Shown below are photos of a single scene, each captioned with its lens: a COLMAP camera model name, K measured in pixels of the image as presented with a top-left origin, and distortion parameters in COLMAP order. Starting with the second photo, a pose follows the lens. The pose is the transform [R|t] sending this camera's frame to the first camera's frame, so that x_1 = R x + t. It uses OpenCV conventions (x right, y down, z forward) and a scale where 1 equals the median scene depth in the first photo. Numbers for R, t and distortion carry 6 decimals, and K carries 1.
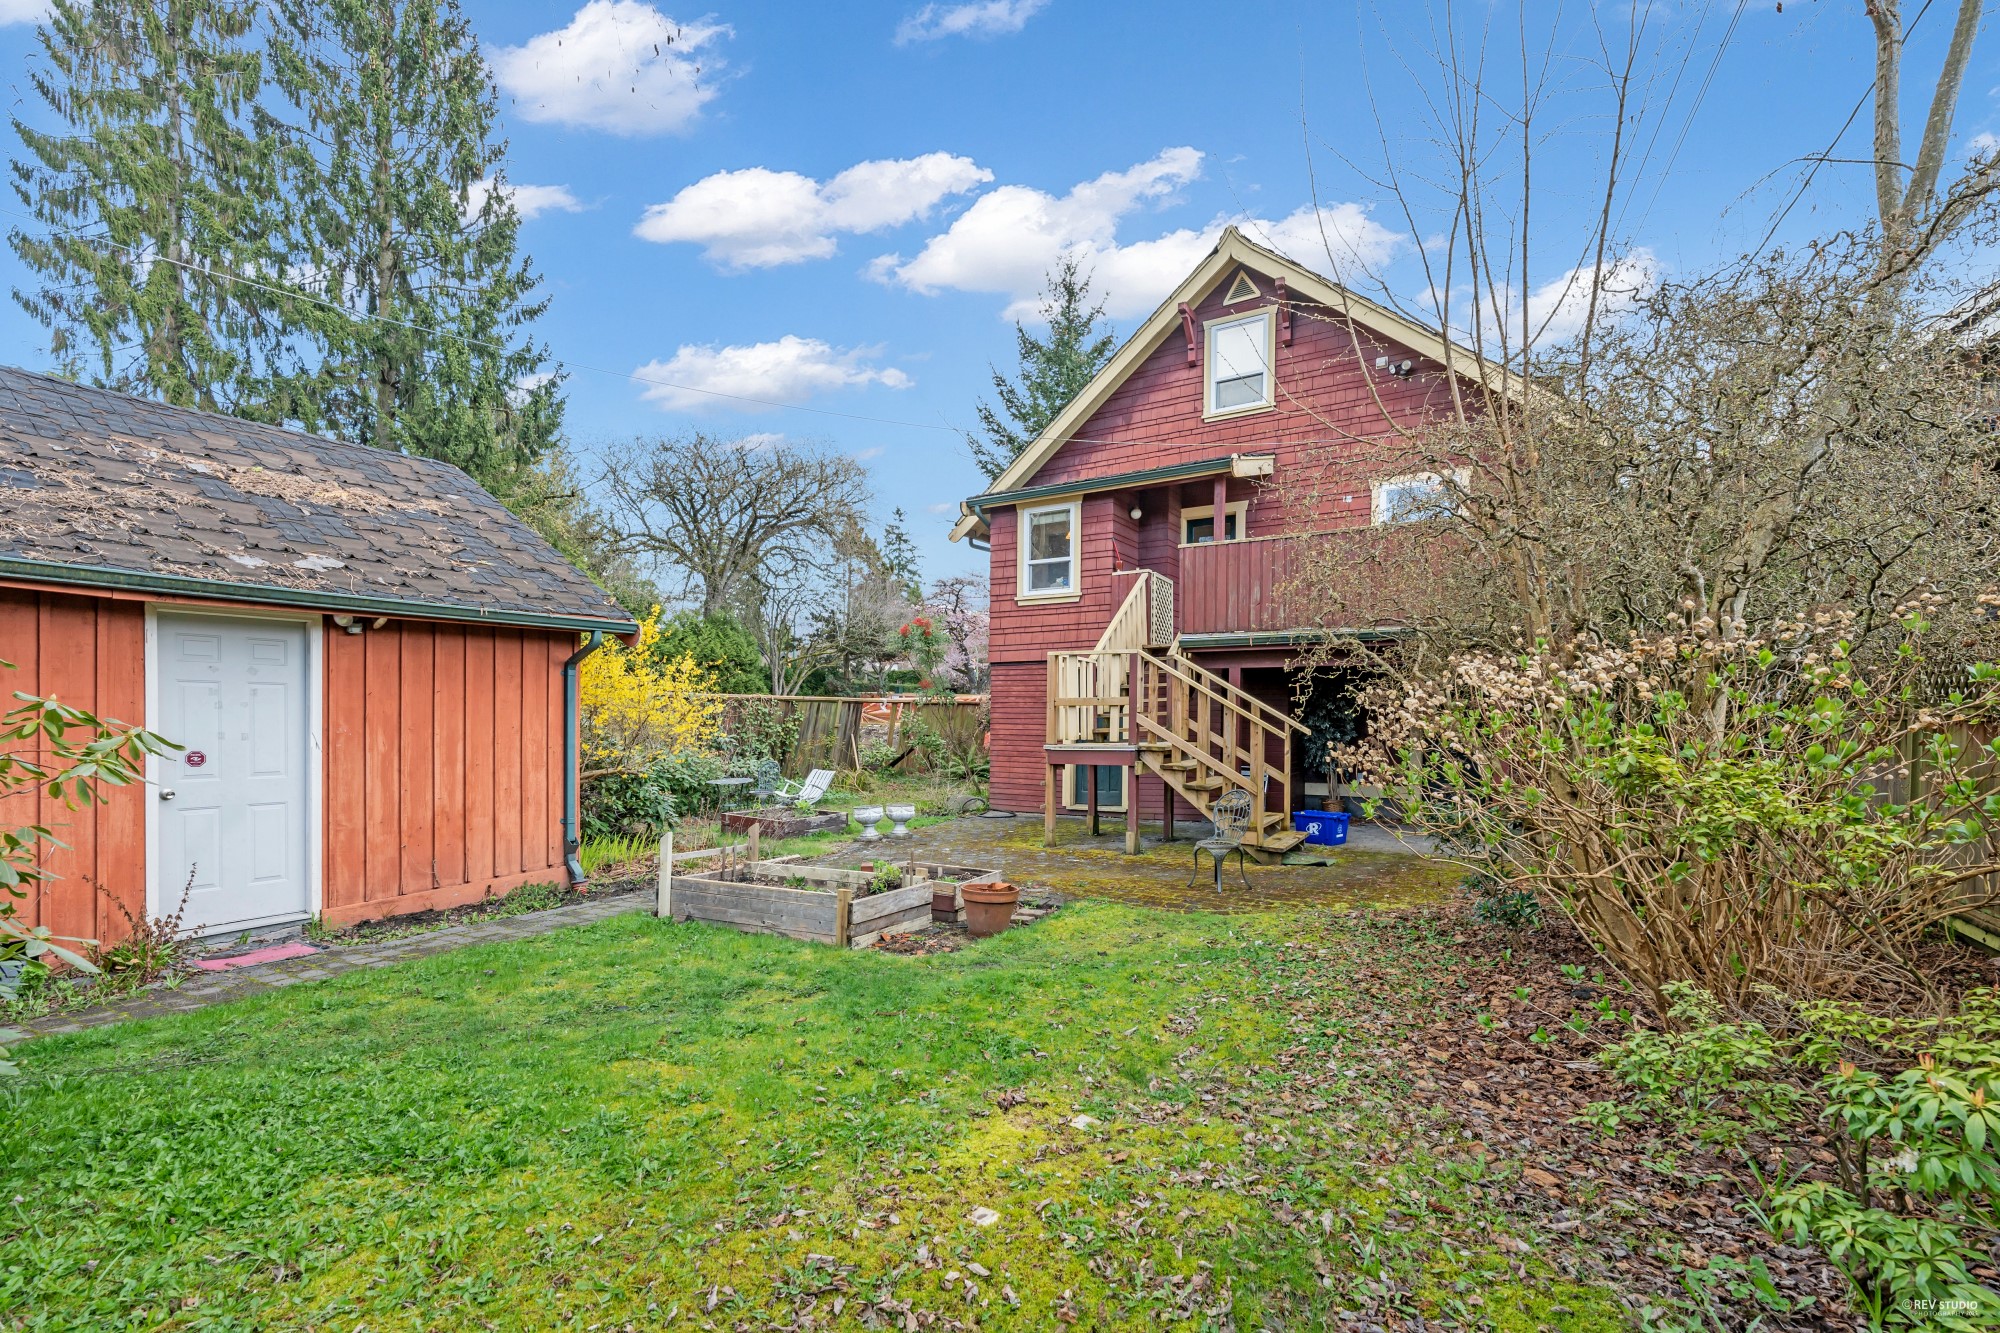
lens RADIAL K [[779.6, 0, 1069.1], [0, 779.6, 627.3], [0, 0, 1]] dist [0.002160, -0.000034]
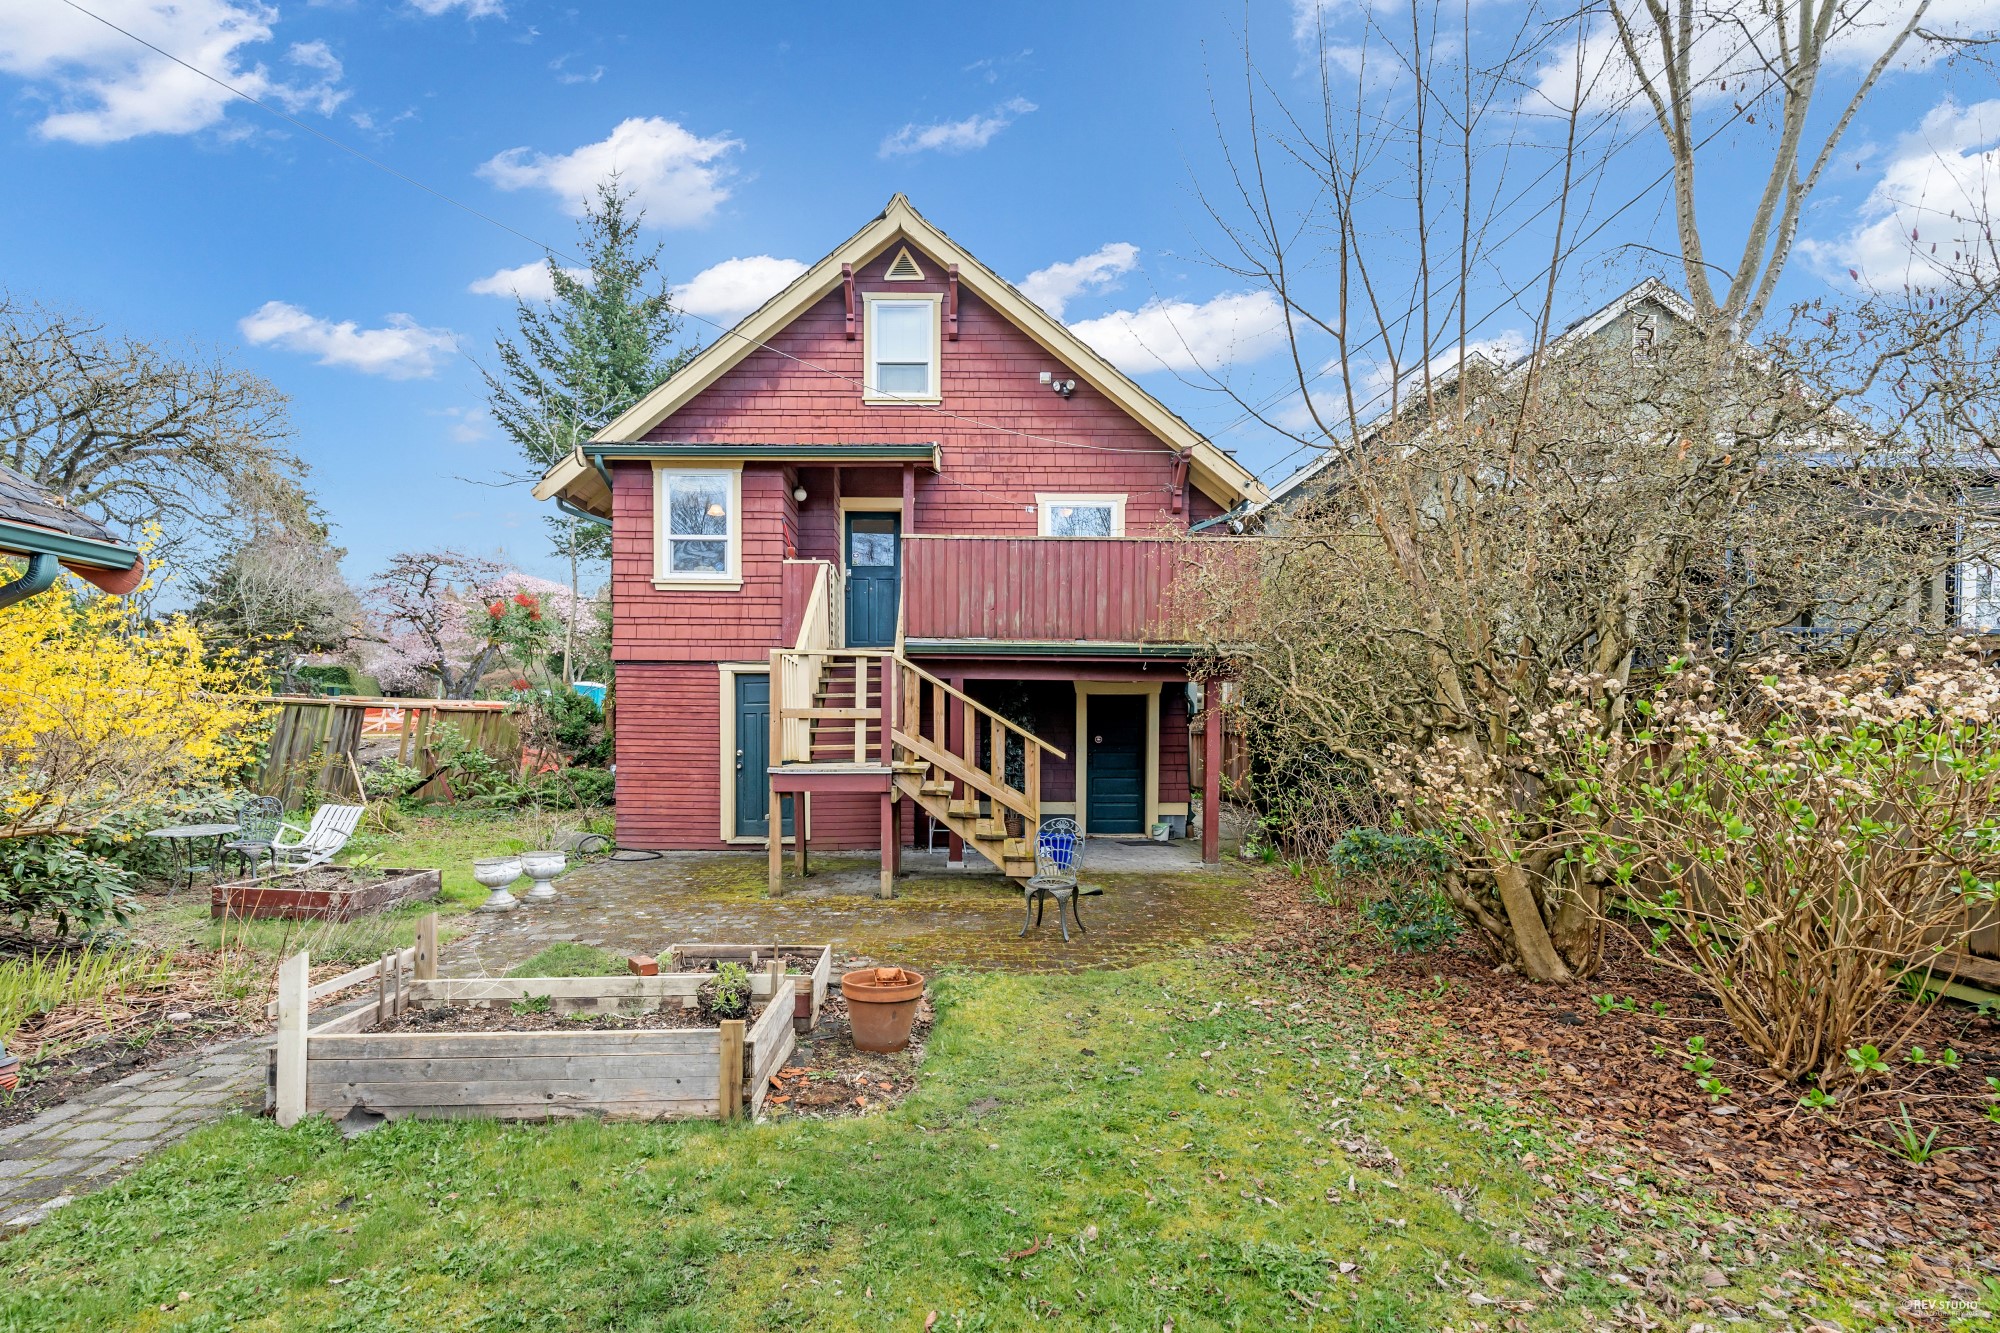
lens RADIAL K [[805.3, 0, 994.8], [0, 805.3, 668.3], [0, 0, 1]] dist [0.000444, -0.000890]
pose [[0.891096, 0.042926, 0.451780, -0.127721], [-0.059989, 0.997922, 0.023505, 0.012111], [-0.449832, -0.048047, 0.891820, 0.117659]]
